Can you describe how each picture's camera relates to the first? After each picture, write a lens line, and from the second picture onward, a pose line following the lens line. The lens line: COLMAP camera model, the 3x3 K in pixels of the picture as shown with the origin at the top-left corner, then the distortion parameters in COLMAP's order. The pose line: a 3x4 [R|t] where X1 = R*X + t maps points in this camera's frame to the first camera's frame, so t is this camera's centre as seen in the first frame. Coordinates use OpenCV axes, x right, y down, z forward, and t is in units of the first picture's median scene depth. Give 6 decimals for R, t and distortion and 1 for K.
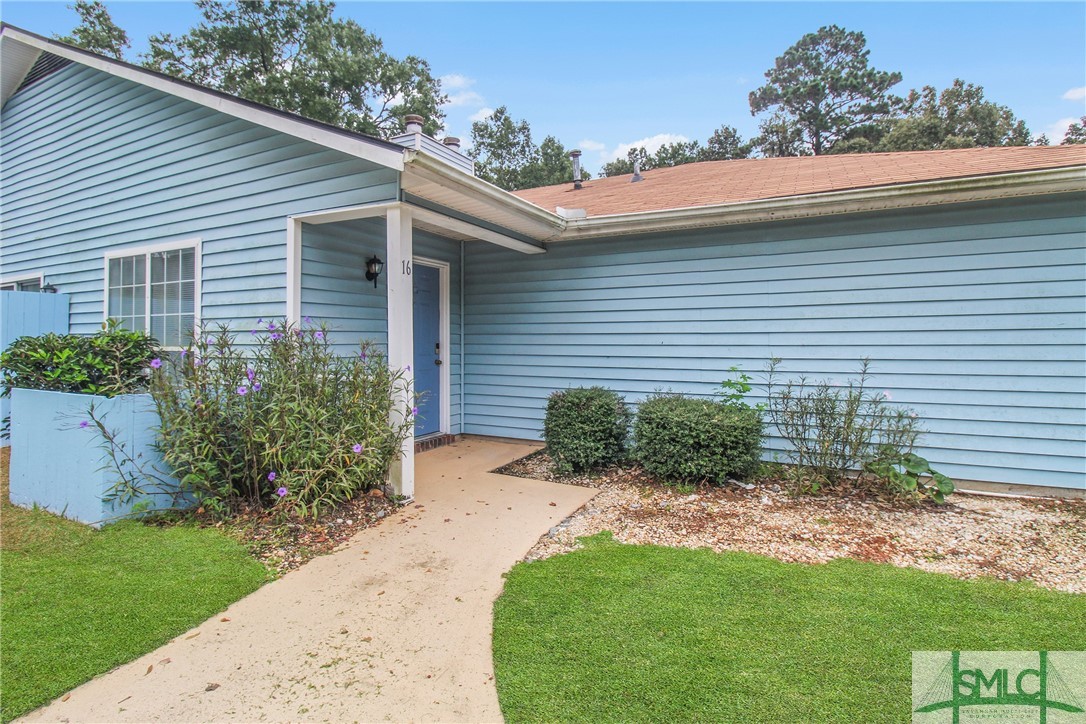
lens RADIAL K [[524.7, 0, 542.3], [0, 524.7, 327.7], [0, 0, 1]] dist [-0.001204, -0.013787]
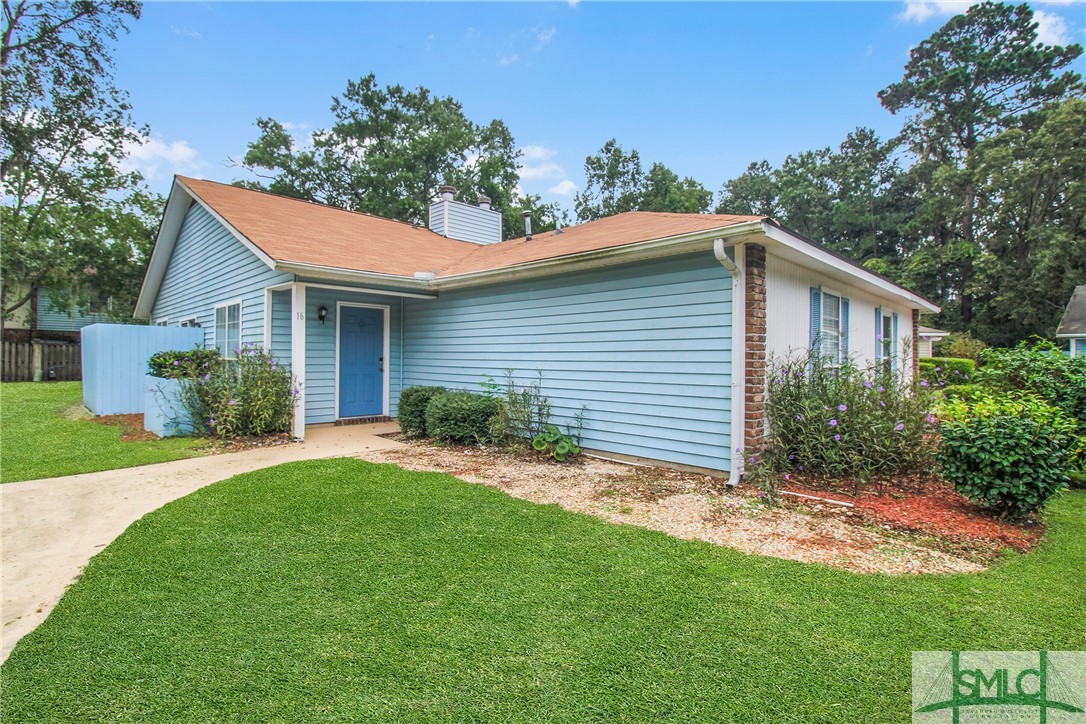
lens RADIAL K [[516.7, 0, 541.7], [0, 516.7, 350.7], [0, 0, 1]] dist [-0.000817, -0.012118]
pose [[0.949822, 0.005377, -0.312744, 0.376683], [-0.001993, 0.999936, 0.011140, -0.004481], [0.312784, -0.009958, 0.949772, -0.160436]]
